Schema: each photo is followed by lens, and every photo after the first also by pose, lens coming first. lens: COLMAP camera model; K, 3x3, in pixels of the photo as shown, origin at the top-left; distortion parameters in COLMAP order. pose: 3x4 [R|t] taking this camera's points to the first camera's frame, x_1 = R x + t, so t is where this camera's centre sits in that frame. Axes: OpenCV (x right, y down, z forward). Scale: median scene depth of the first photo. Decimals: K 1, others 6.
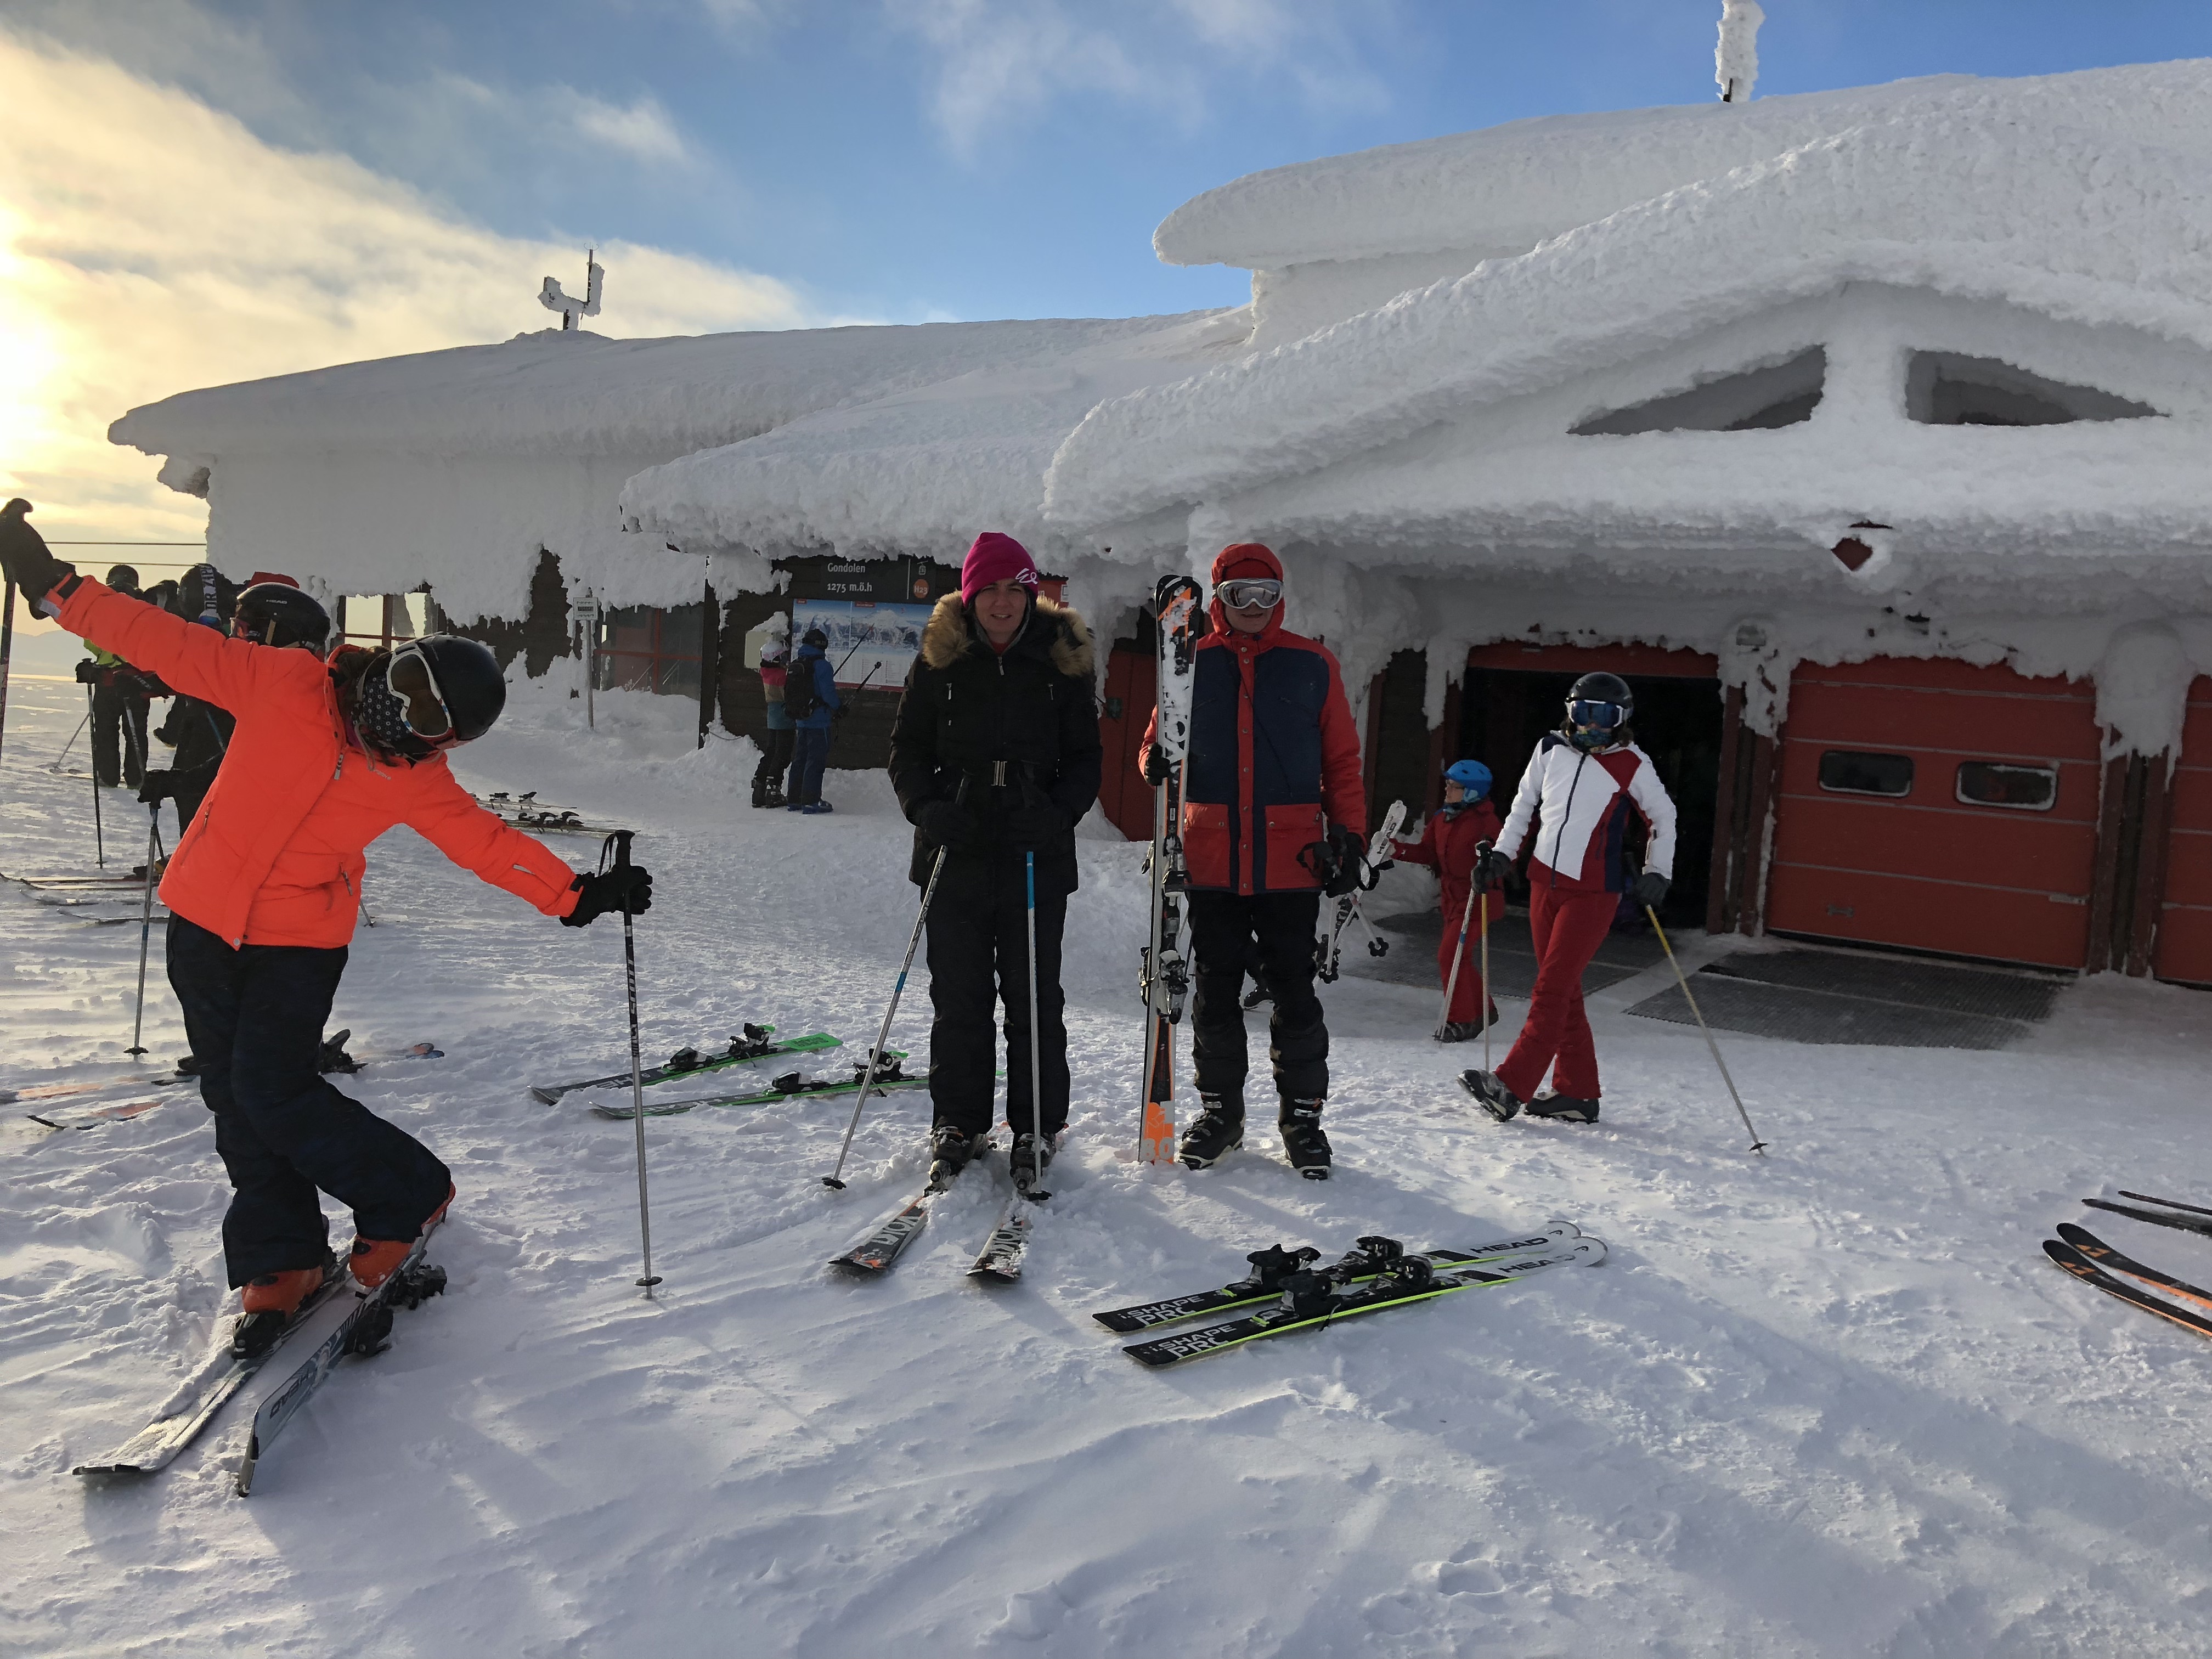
lens RADIAL K [[1804.1, 0, 1106.1], [0, 1804.1, 802.6], [0, 0, 1]] dist [0.050899, -0.093294]
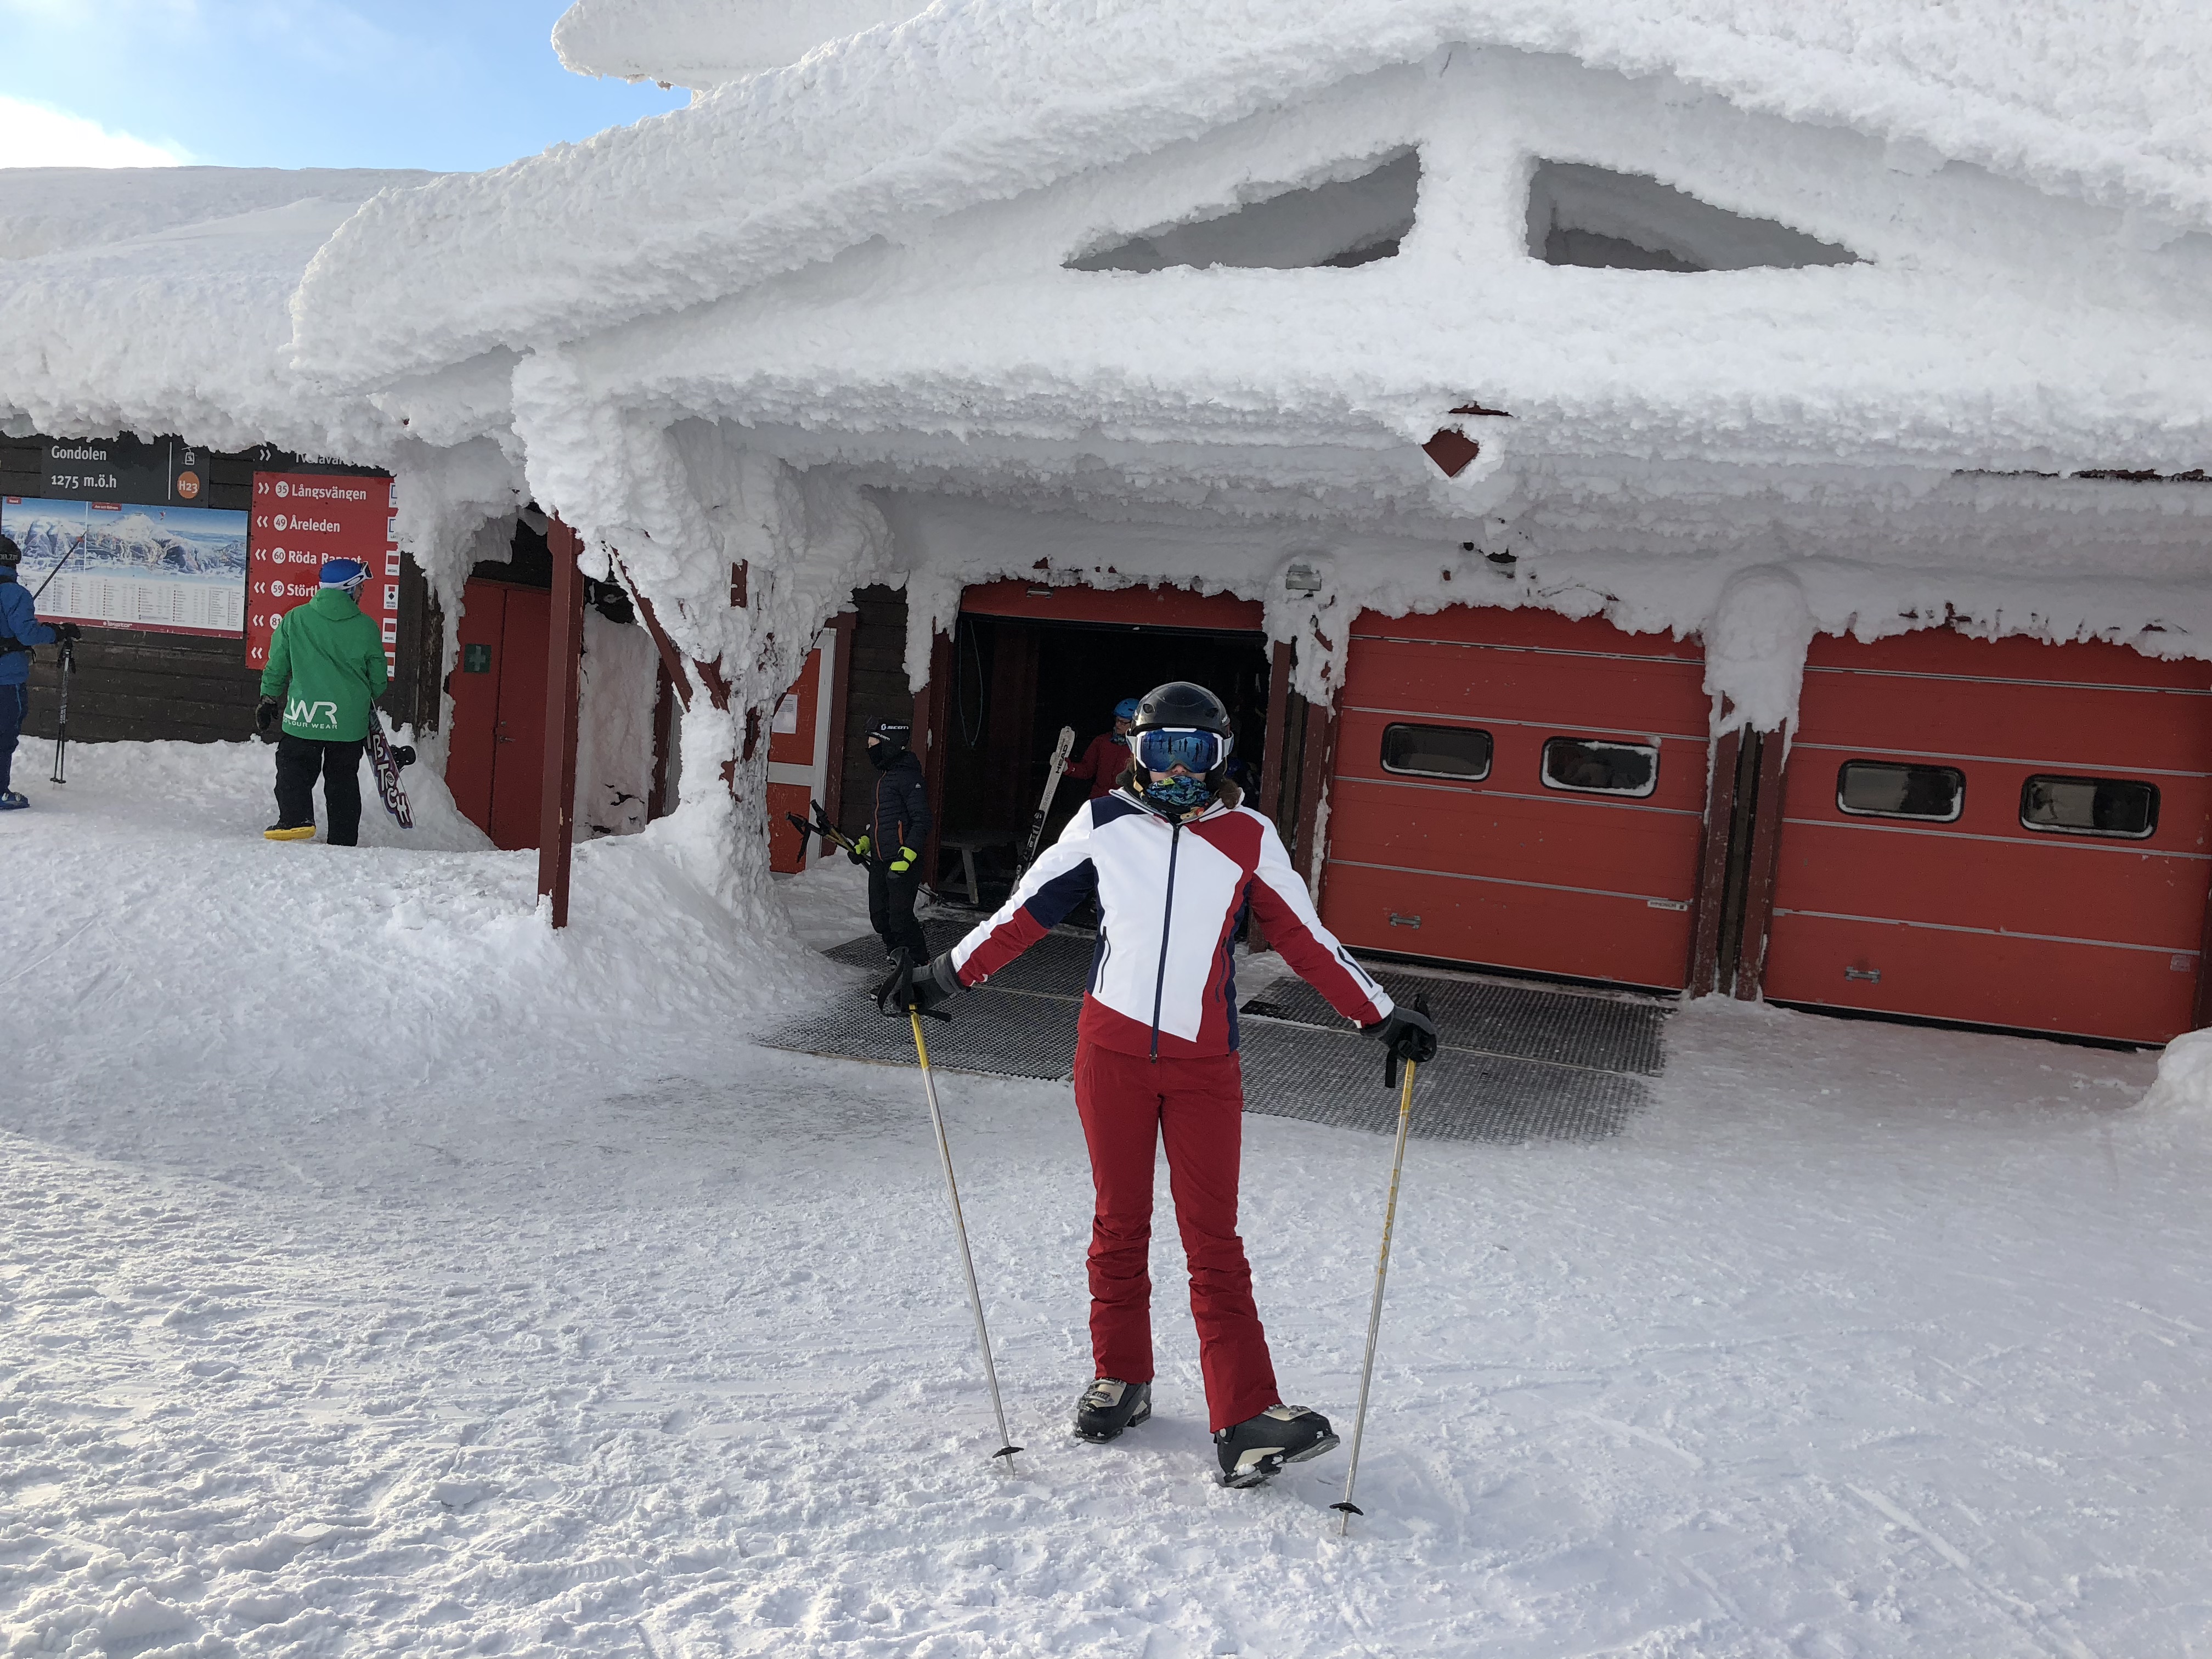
lens RADIAL K [[1807.8, 0, 1106.0], [0, 1807.8, 829.5], [0, 0, 1]] dist [0.131861, -0.276677]
pose [[0.970095, -0.012533, 0.242401, 0.093549], [0.002669, 0.999156, 0.040979, -0.017541], [-0.242710, -0.039107, 0.969310, 0.295690]]
